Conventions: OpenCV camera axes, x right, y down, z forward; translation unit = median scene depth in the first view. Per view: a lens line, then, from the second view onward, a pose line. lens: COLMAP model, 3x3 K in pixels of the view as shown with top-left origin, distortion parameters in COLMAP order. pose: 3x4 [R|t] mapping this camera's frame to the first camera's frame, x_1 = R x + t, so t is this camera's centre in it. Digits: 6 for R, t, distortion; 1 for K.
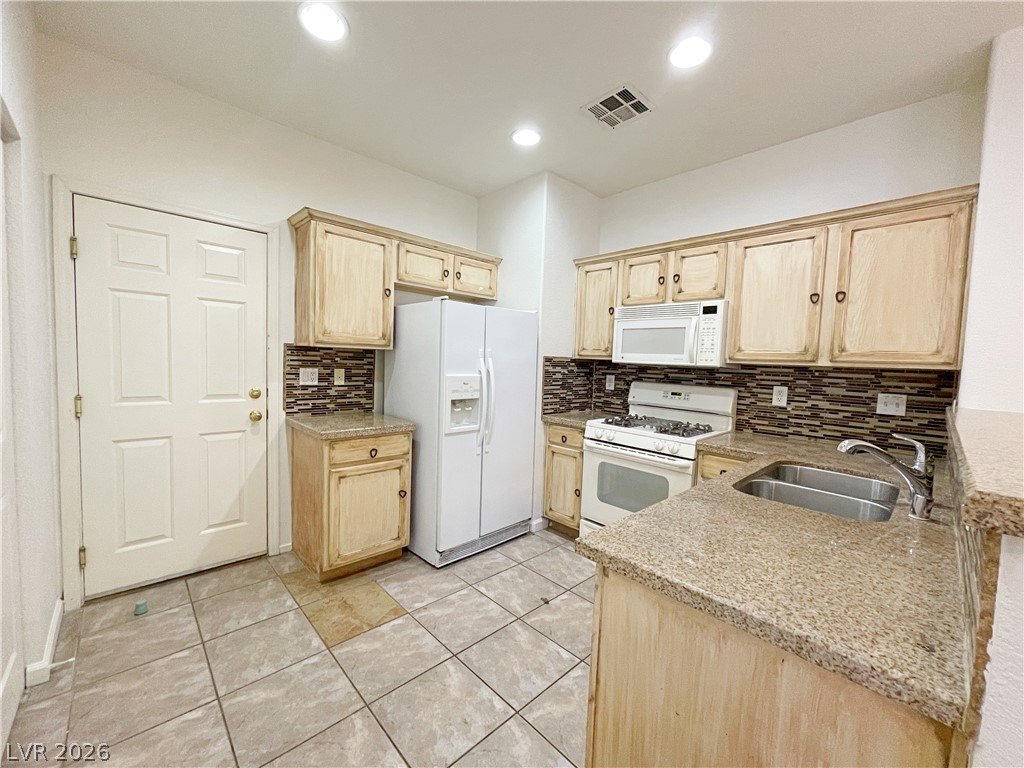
lens RADIAL K [[408.9, 0, 518.6], [0, 408.9, 384.6], [0, 0, 1]] dist [-0.008965, 0.000140]
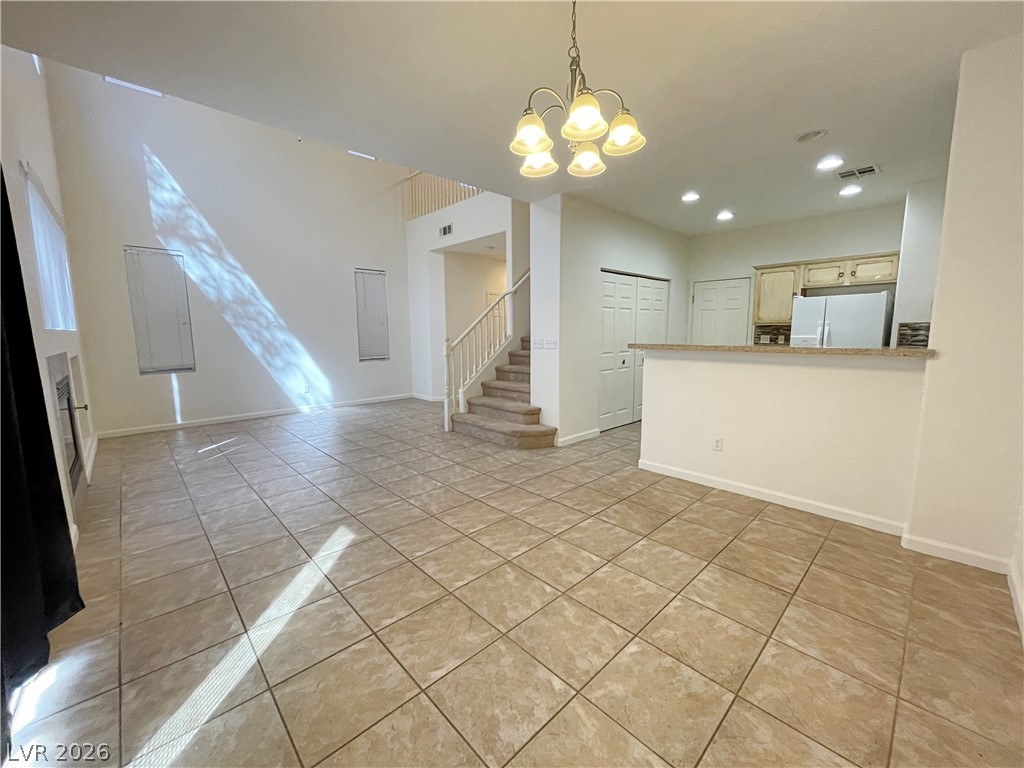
lens RADIAL K [[410.0, 0, 512.9], [0, 410.0, 380.7], [0, 0, 1]] dist [-0.004339, 0.000617]
pose [[-0.007795, 0.085797, -0.996282, 1.691214], [-0.050274, 0.995019, 0.086081, 0.080979], [0.998705, 0.050758, -0.003442, -0.310079]]
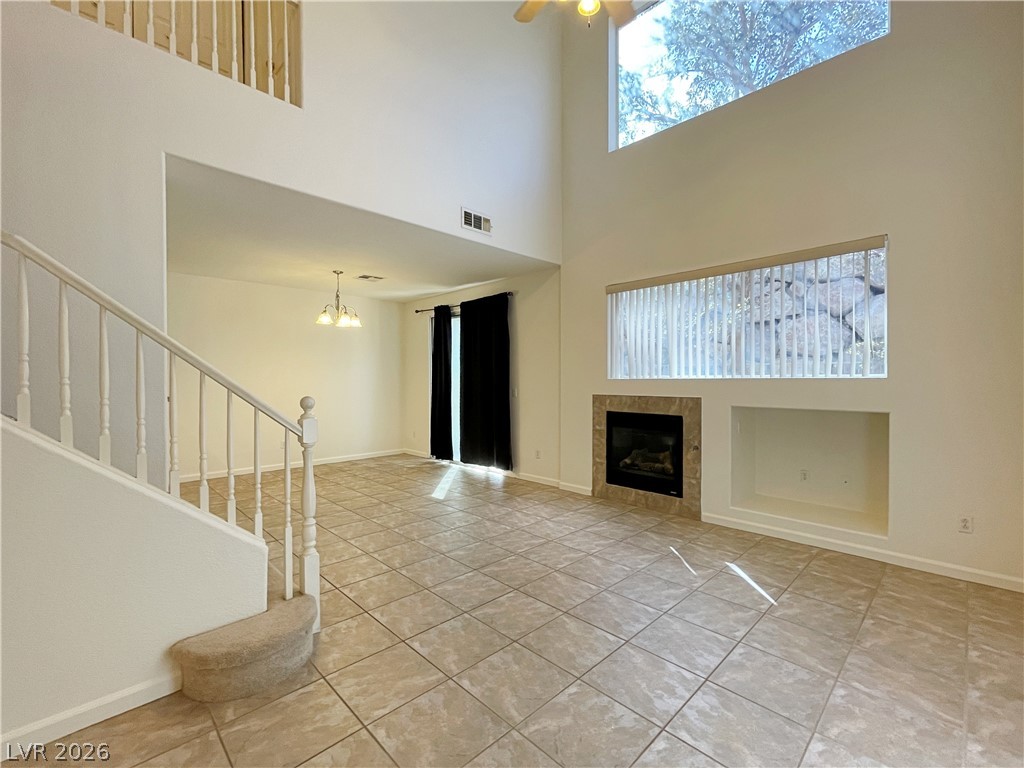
lens RADIAL K [[446.6, 0, 510.3], [0, 446.6, 390.3], [0, 0, 1]] dist [-0.002968, 0.000139]
pose [[0.002319, -0.057843, 0.998323, -1.161183], [0.059837, 0.996545, 0.057601, 0.013623], [-0.998205, 0.059603, 0.005772, -1.054273]]
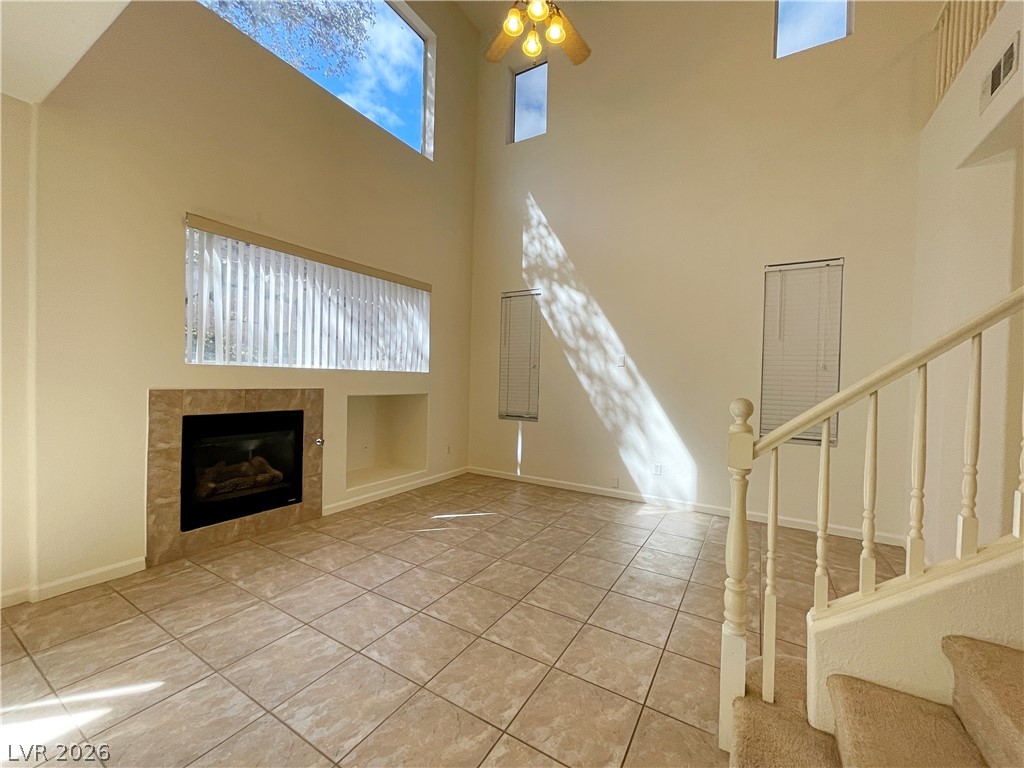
lens RADIAL K [[410.0, 0, 518.5], [0, 410.0, 385.4], [0, 0, 1]] dist [-0.004339, 0.000617]
pose [[-0.962595, -0.054807, -0.265342, 0.142617], [-0.073711, 0.995362, 0.061809, 0.024249], [0.260724, 0.079056, -0.962171, -0.206209]]
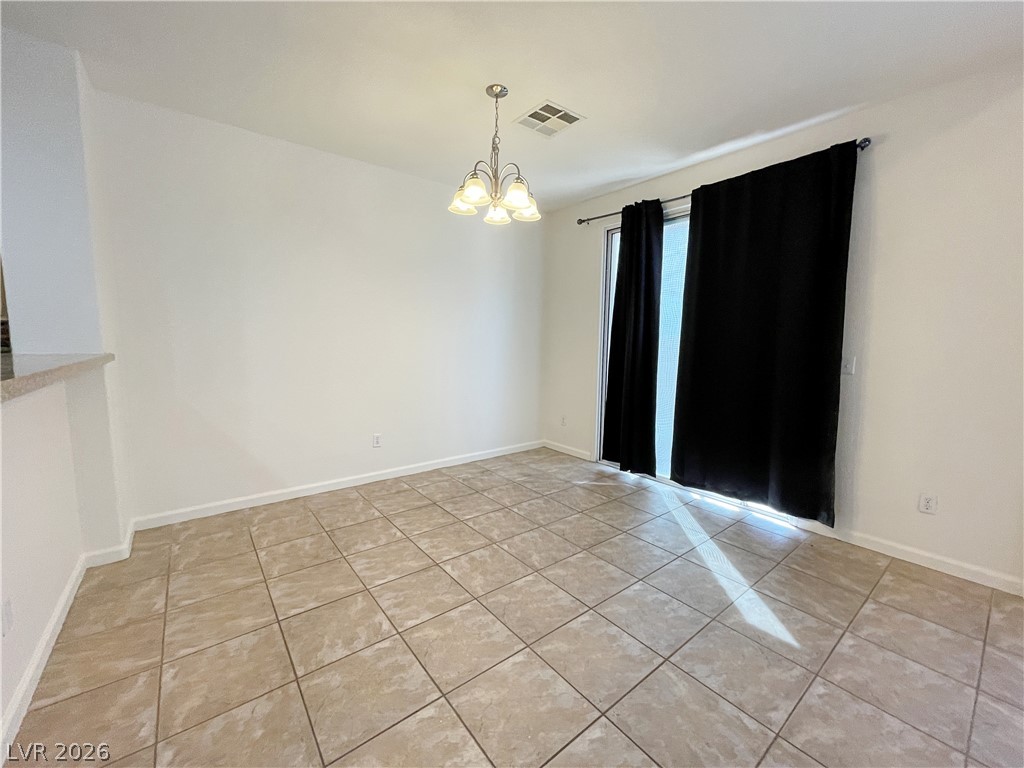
lens RADIAL K [[410.0, 0, 513.8], [0, 410.0, 384.3], [0, 0, 1]] dist [-0.004339, 0.000617]
pose [[0.095745, -0.141232, 0.985336, 0.051418], [0.045377, 0.989474, 0.137415, 0.031970], [-0.994371, 0.031555, 0.101146, -0.354583]]
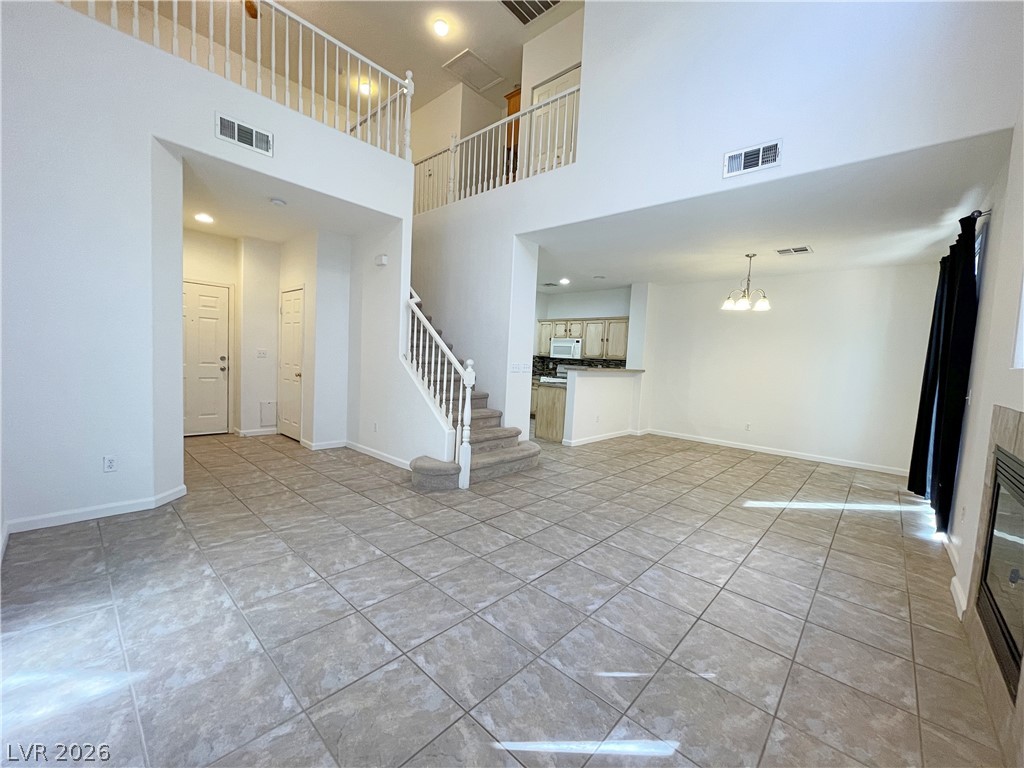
lens RADIAL K [[410.0, 0, 517.7], [0, 410.0, 369.6], [0, 0, 1]] dist [-0.004339, 0.000617]
pose [[0.997824, 0.012710, 0.064700, -0.211039], [-0.011031, 0.999595, -0.026250, 0.127246], [-0.065007, 0.025479, 0.997559, -2.128279]]
